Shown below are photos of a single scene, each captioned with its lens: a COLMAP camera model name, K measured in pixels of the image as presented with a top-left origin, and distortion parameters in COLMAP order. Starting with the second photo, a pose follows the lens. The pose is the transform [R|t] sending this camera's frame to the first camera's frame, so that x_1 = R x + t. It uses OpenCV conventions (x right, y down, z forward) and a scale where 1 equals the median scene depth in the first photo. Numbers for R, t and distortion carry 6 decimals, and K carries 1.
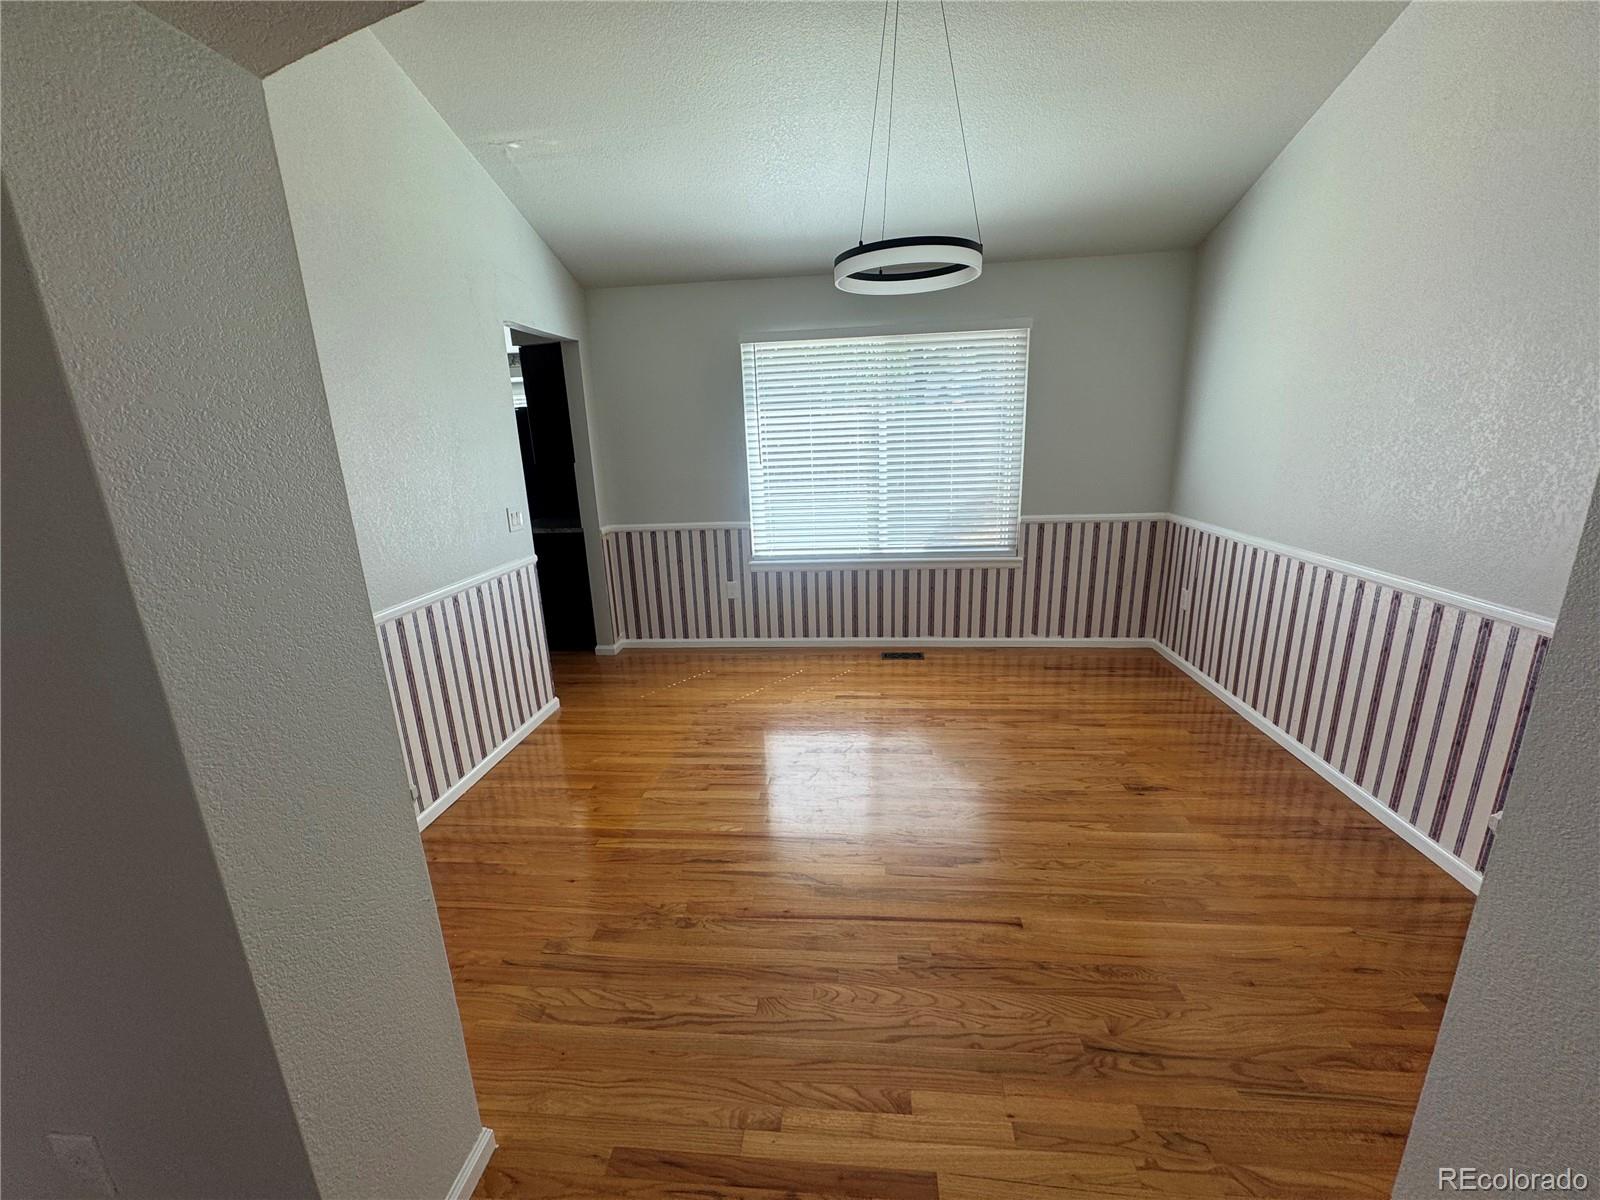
lens RADIAL K [[637.9, 0, 801.8], [0, 637.9, 600.0], [0, 0, 1]] dist [0.000265, -0.000175]
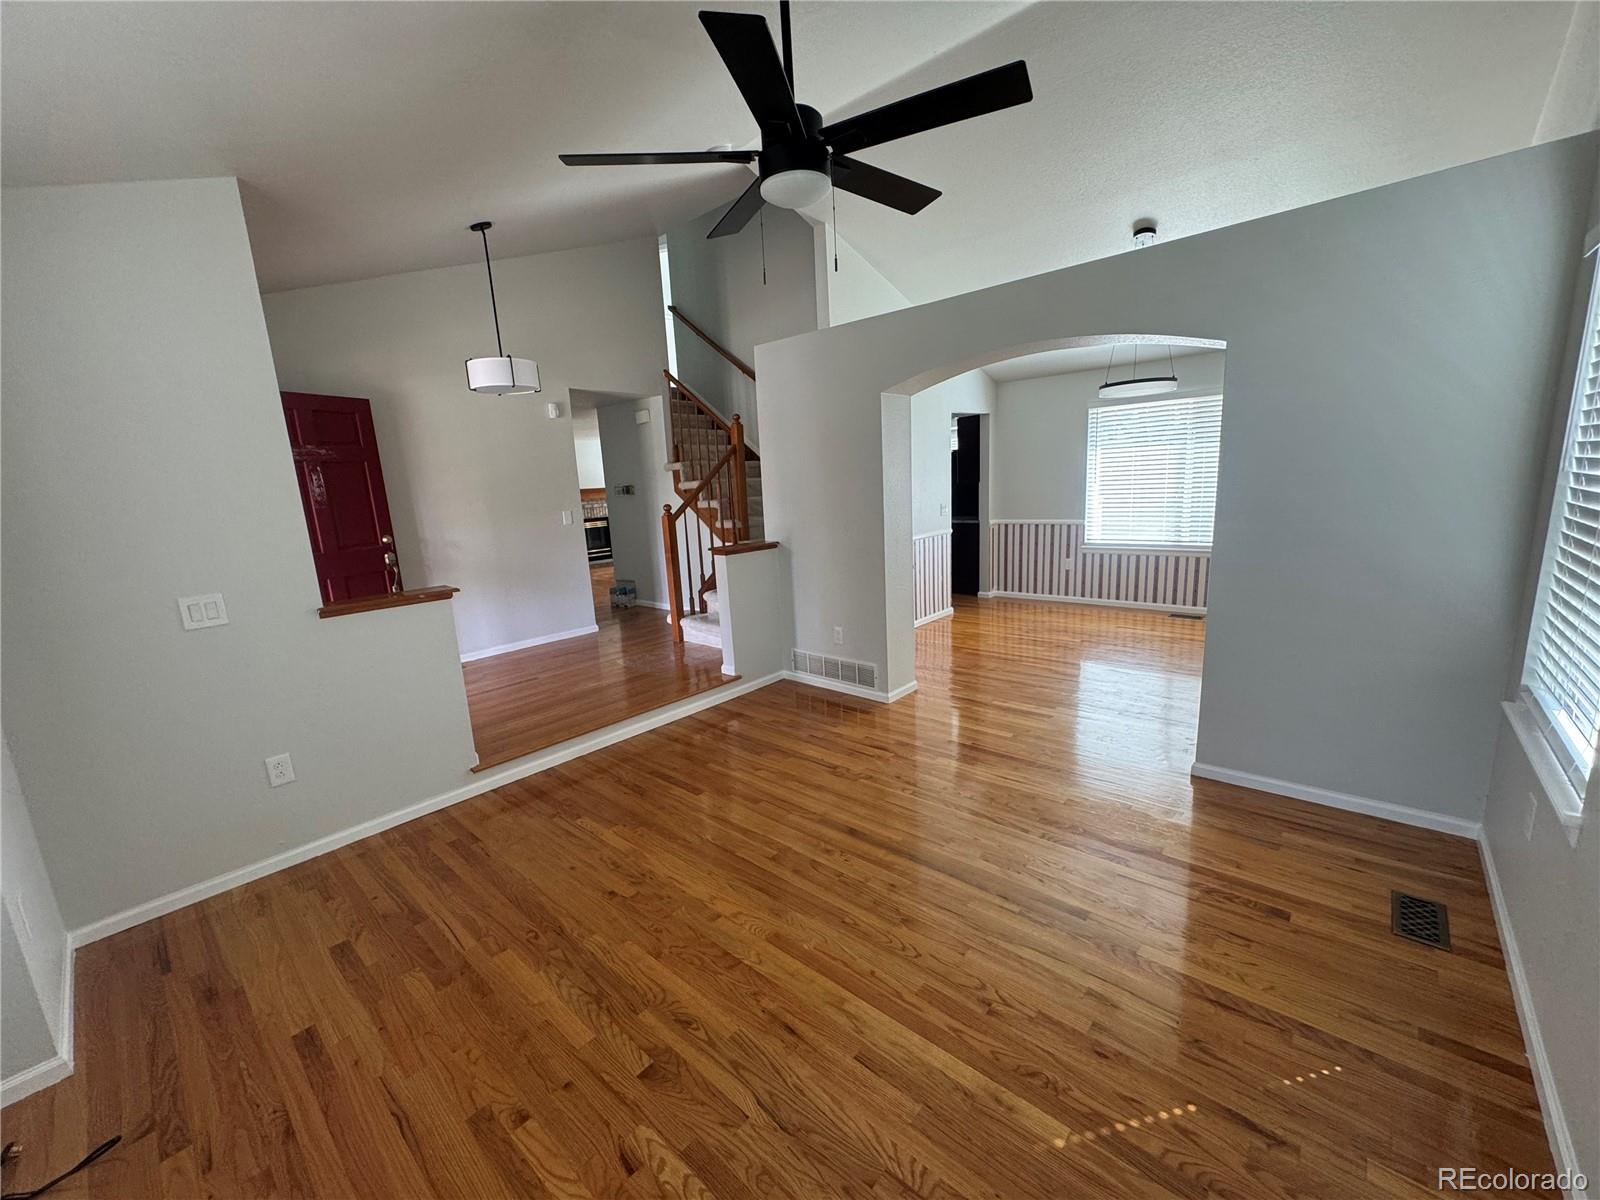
lens RADIAL K [[637.9, 0, 801.4], [0, 637.9, 601.9], [0, 0, 1]] dist [0.000265, -0.000175]
pose [[0.809507, 0.110140, -0.576687, 0.271972], [-0.129565, 0.991543, 0.007499, 0.149734], [0.572636, 0.068648, 0.816931, -0.636193]]
